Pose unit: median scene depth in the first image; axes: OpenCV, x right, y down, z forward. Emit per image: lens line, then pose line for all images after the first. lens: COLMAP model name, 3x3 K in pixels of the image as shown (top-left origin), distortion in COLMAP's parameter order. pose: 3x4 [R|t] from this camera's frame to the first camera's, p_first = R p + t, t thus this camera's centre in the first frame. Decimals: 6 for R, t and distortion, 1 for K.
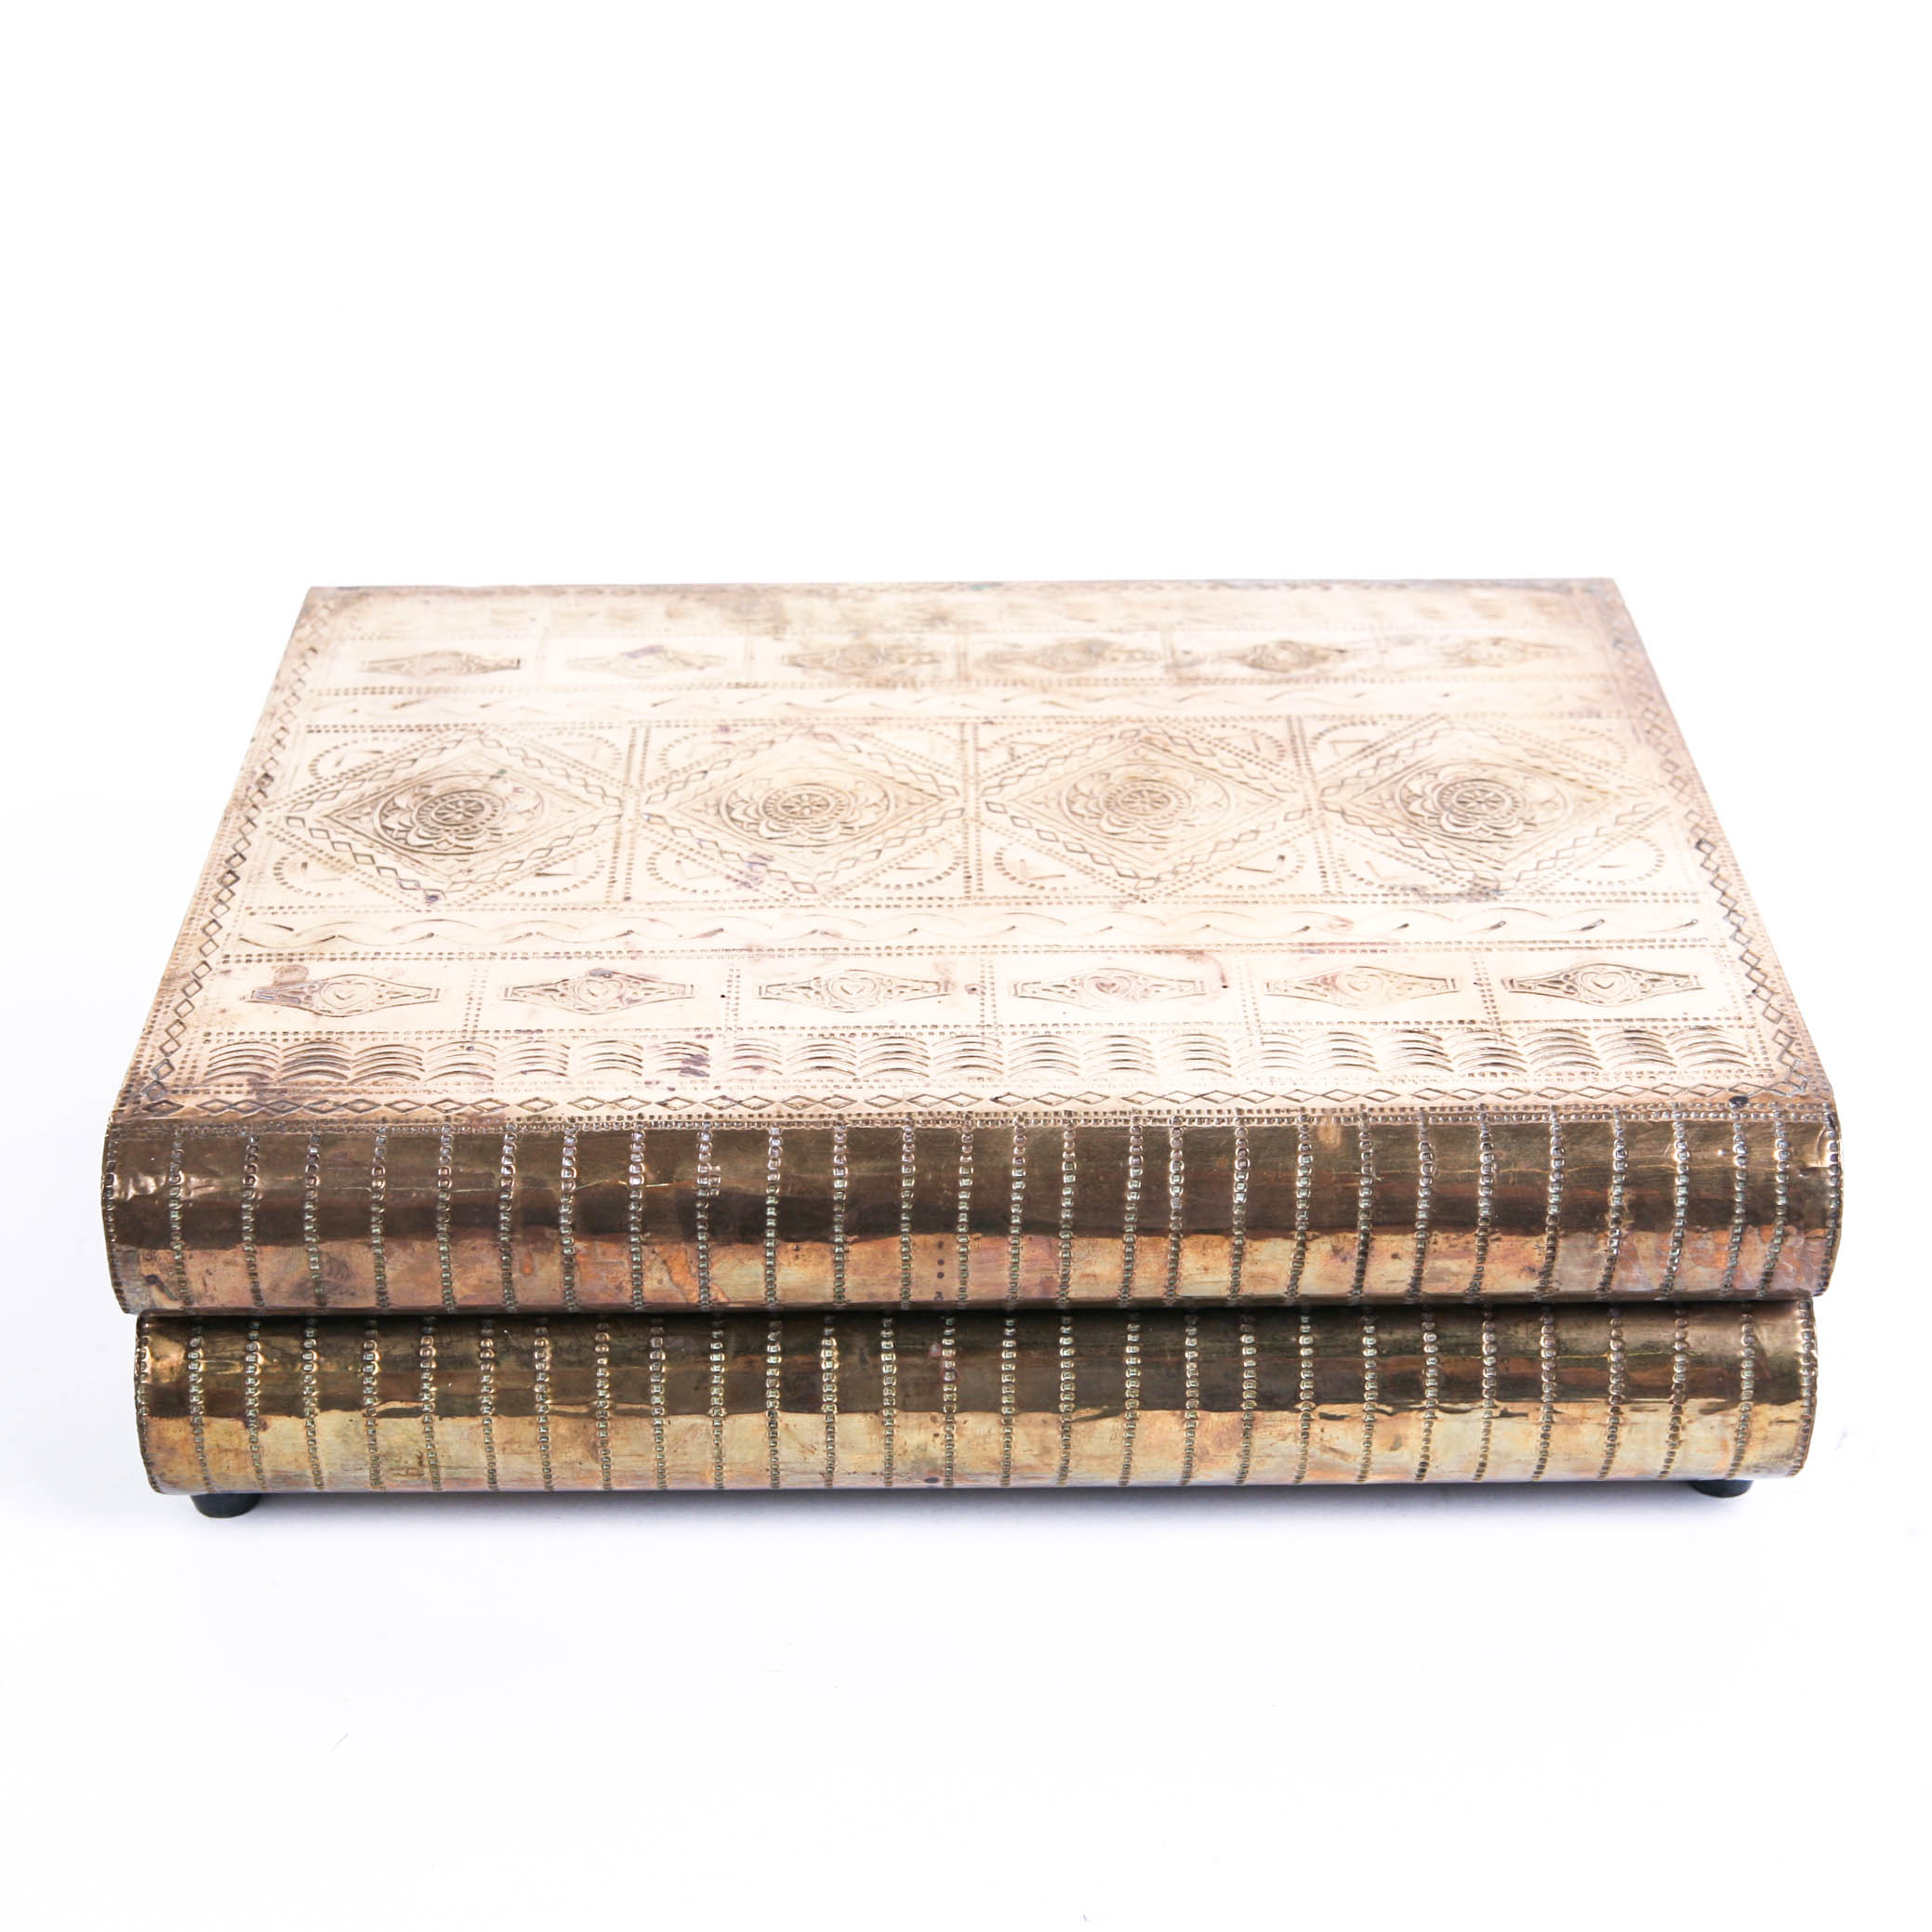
lens RADIAL K [[3378.8, 0, 966.0], [0, 3378.8, 966.0], [0, 0, 1]] dist [-0.039892, -0.047022]
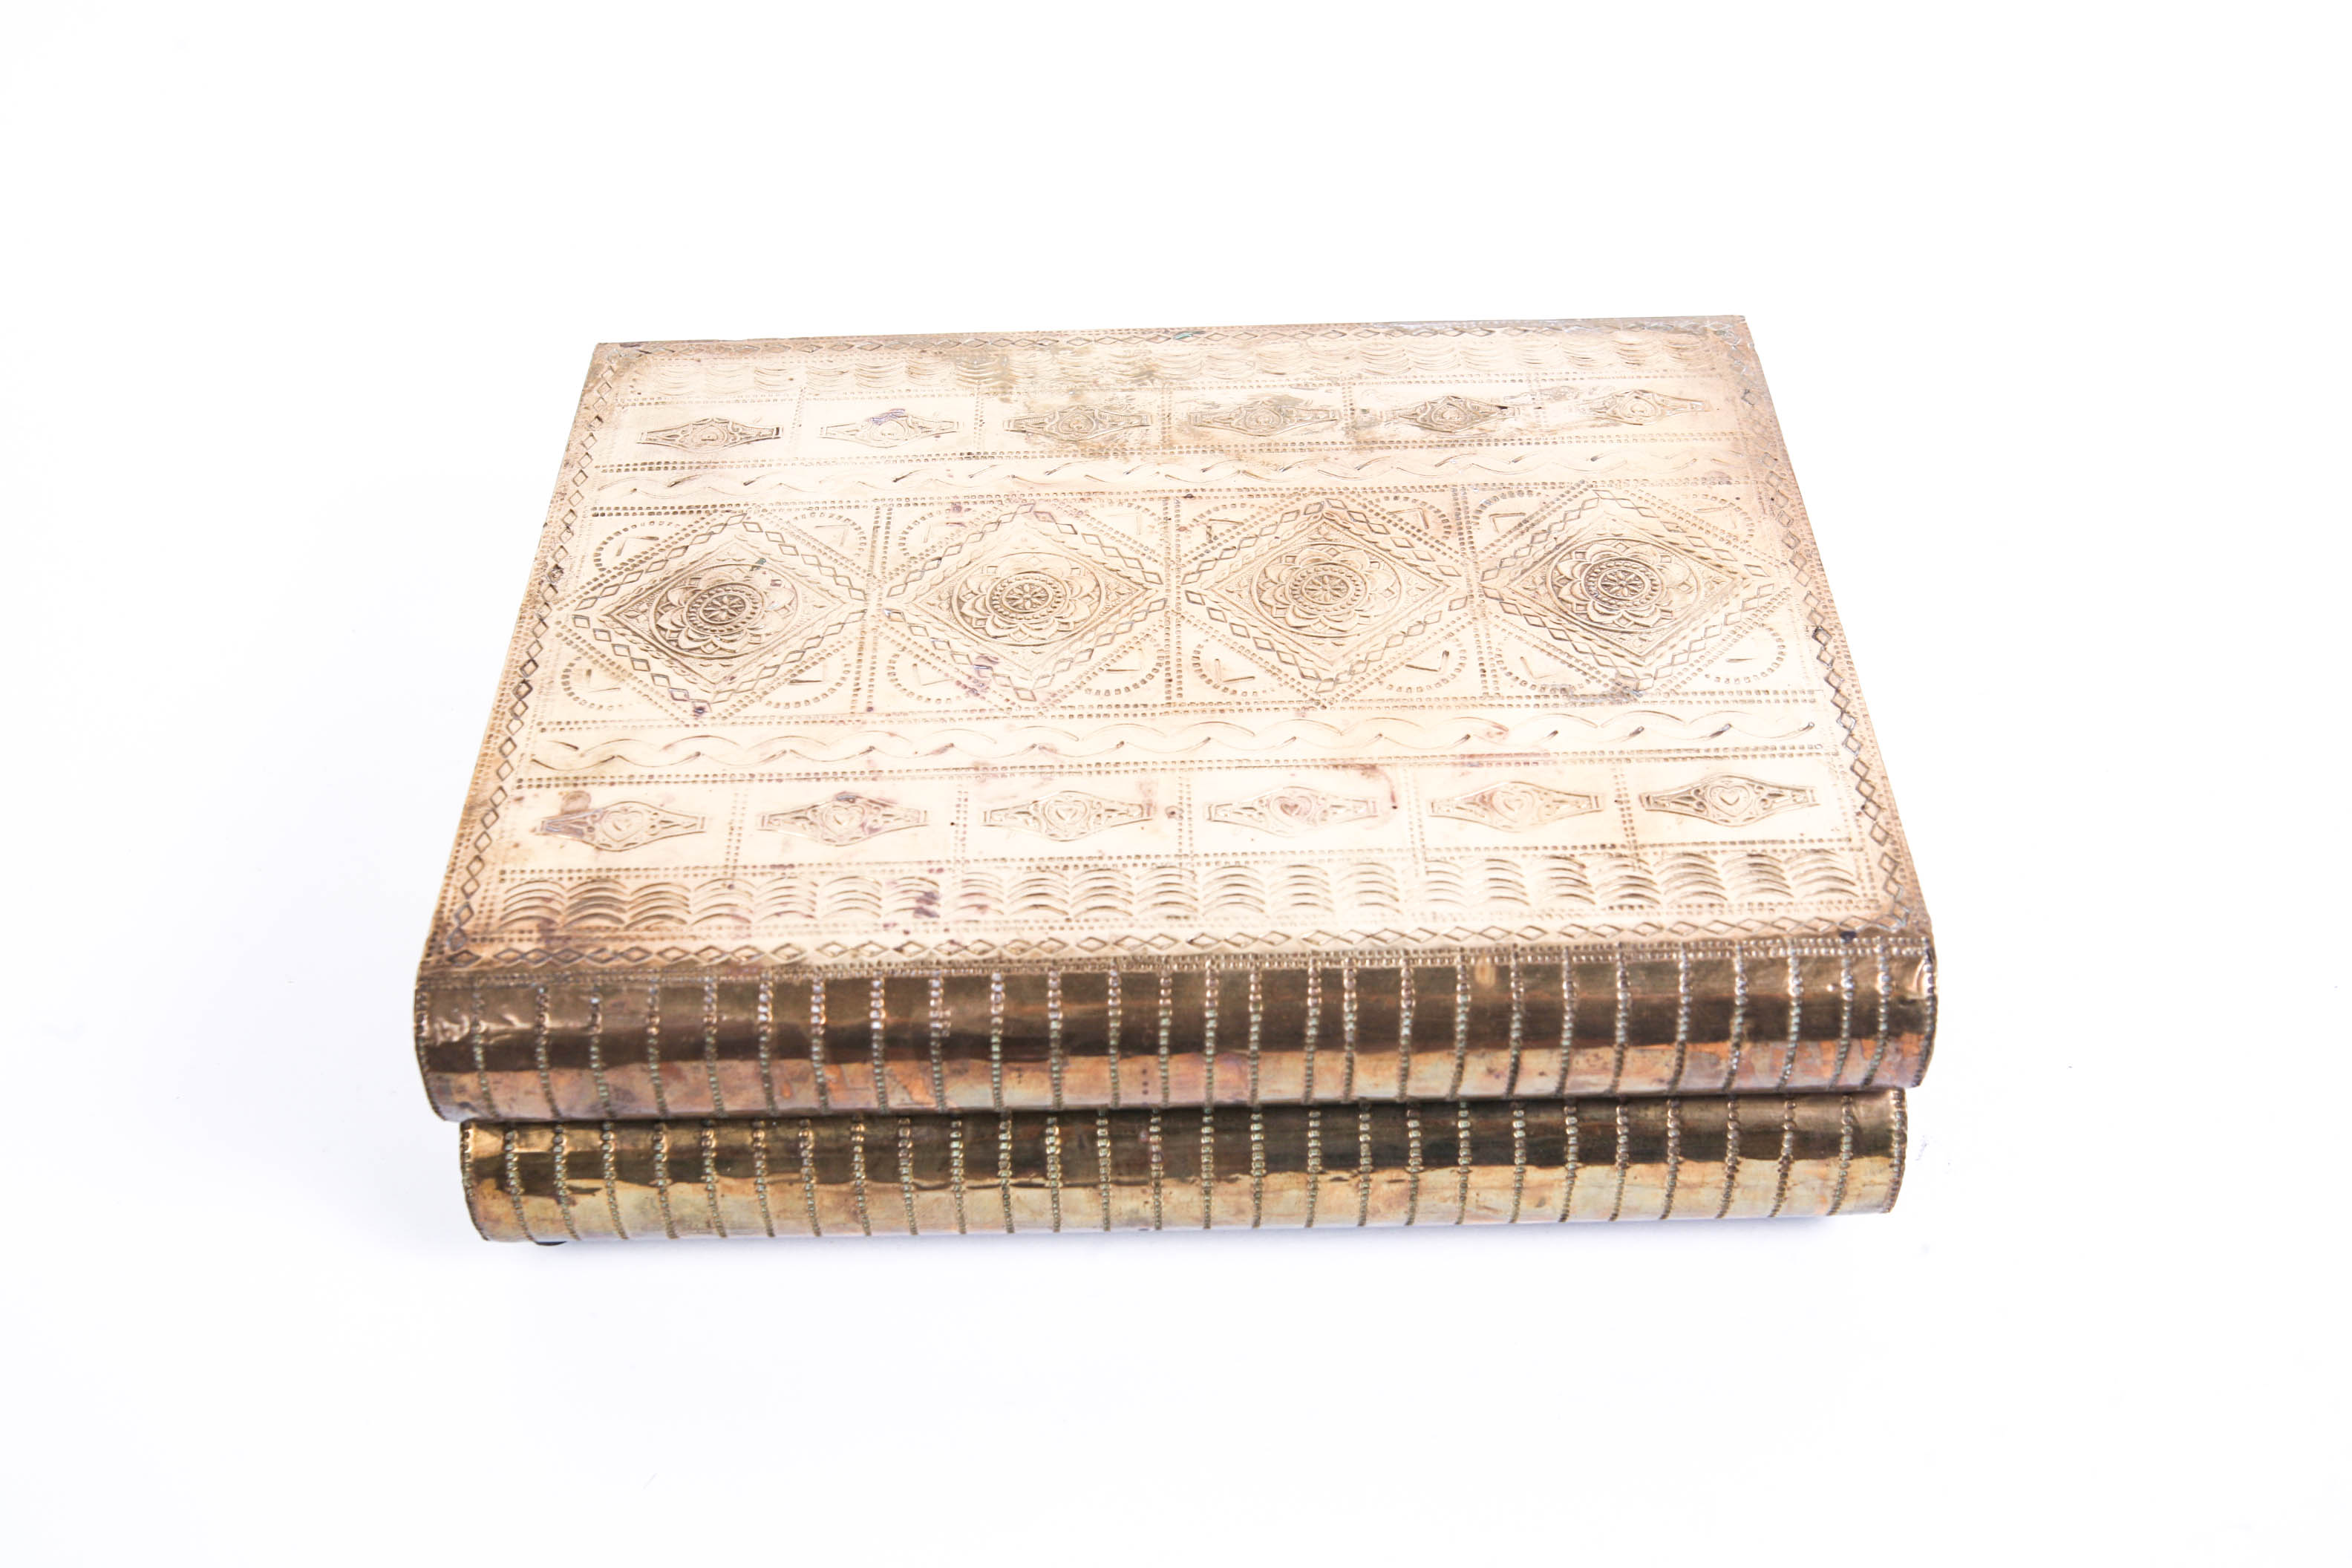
lens RADIAL K [[2571.2, 0, 1171.5], [0, 2571.2, 748.5], [0, 0, 1]] dist [-0.053515, 0.007009]
pose [[0.999675, -0.014720, -0.020795, 0.019228], [0.018625, 0.979157, 0.202250, -0.180860], [0.017384, -0.202572, 0.979113, 0.151953]]
